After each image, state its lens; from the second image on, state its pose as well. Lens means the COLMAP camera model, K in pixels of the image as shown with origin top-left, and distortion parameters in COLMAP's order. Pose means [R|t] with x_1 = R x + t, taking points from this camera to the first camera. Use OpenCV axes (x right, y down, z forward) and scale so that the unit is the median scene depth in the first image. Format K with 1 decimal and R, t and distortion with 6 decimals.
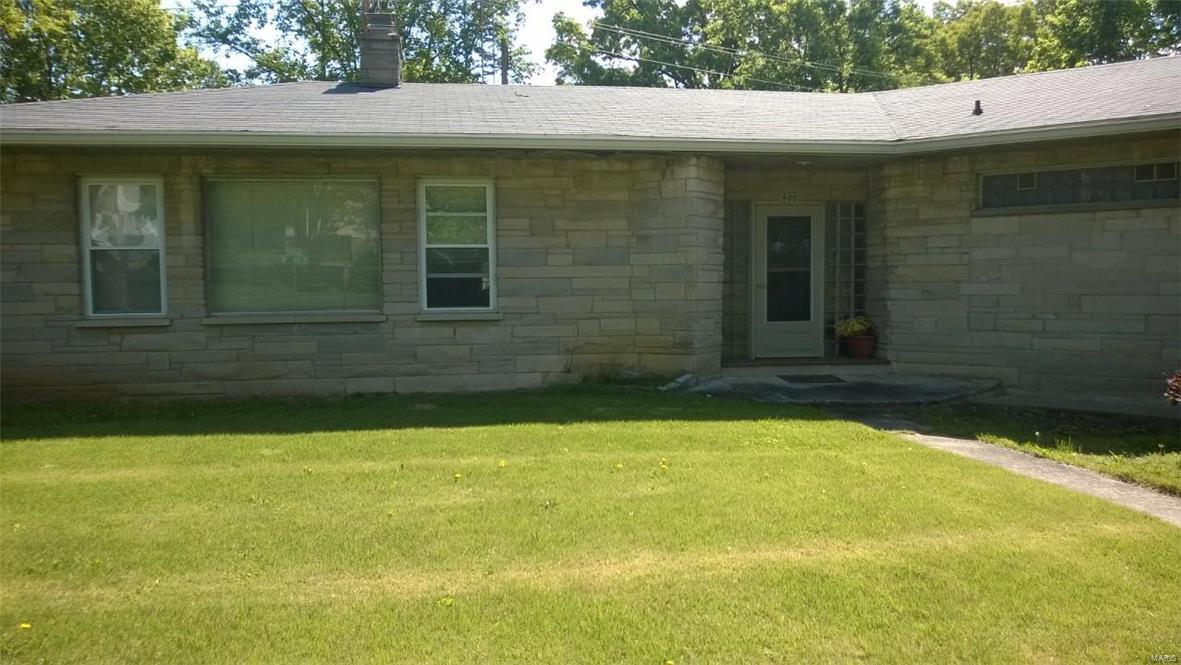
lens RADIAL K [[897.2, 0, 586.3], [0, 897.2, 339.9], [0, 0, 1]] dist [0.012864, -0.058053]
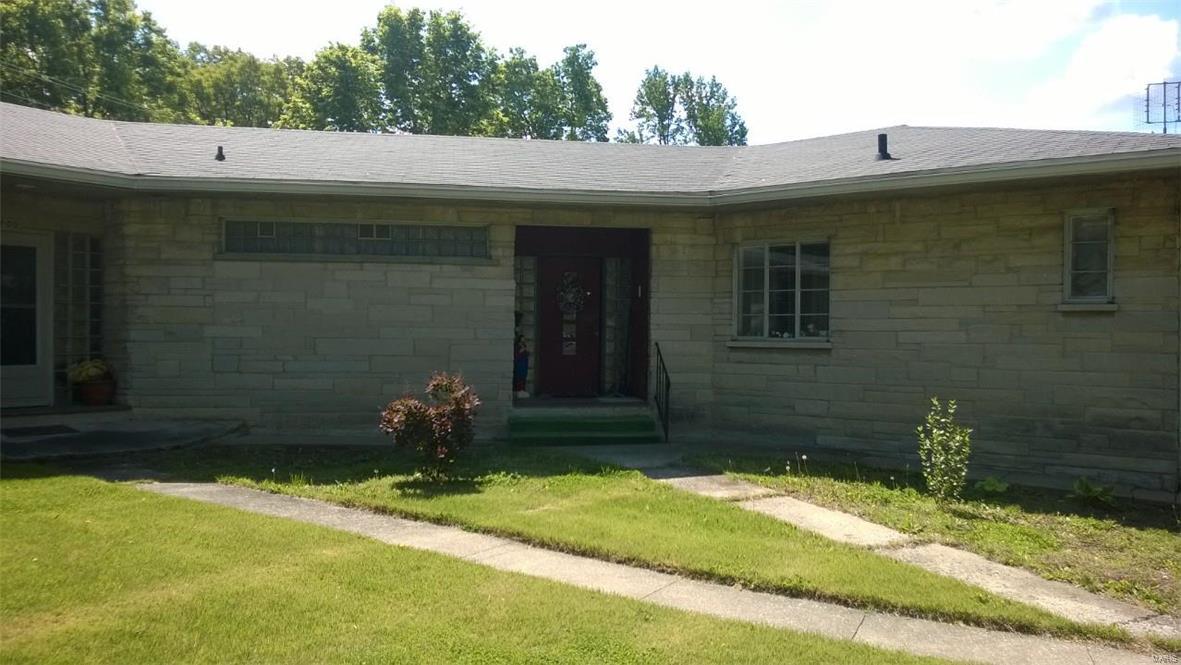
lens RADIAL K [[897.2, 0, 586.3], [0, 897.2, 339.9], [0, 0, 1]] dist [0.012864, -0.058053]
pose [[0.709952, 0.007266, 0.704212, 0.016585], [0.025234, 0.999042, -0.035747, -0.000702], [-0.703798, 0.043148, 0.709089, -0.004433]]
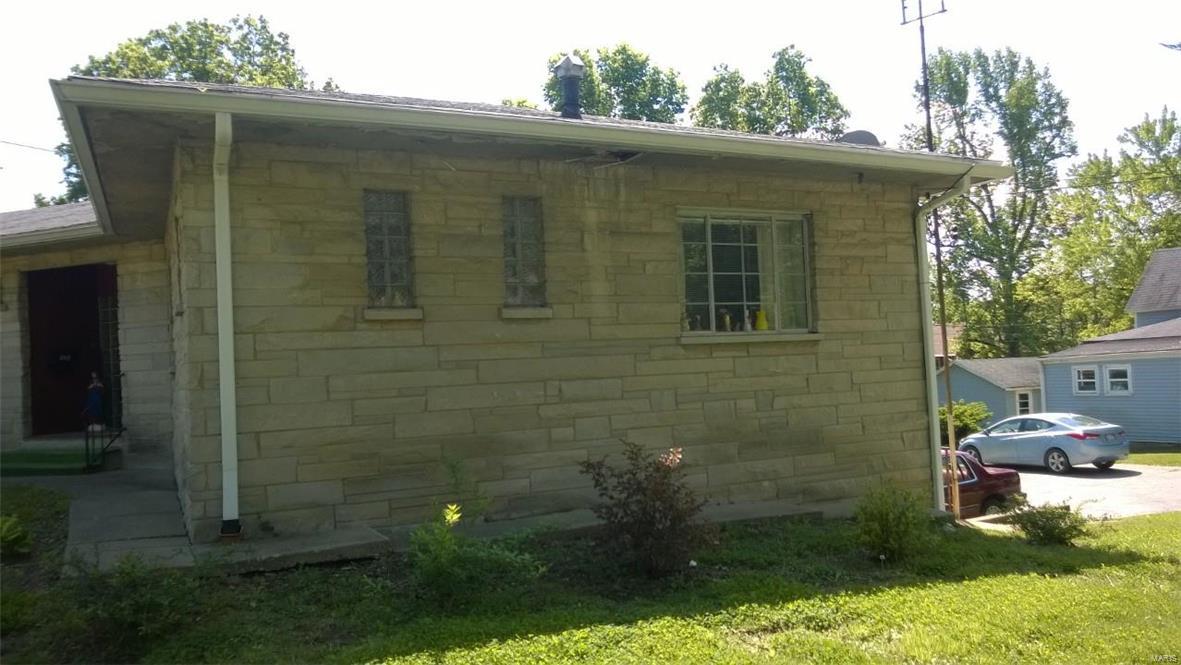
lens RADIAL K [[897.2, 0, 586.3], [0, 897.2, 339.9], [0, 0, 1]] dist [0.012864, -0.058053]
pose [[0.952640, -0.025289, 0.303047, 1.072362], [0.053569, 0.994908, -0.085372, 0.048674], [-0.299345, 0.097563, 0.949144, -0.503644]]
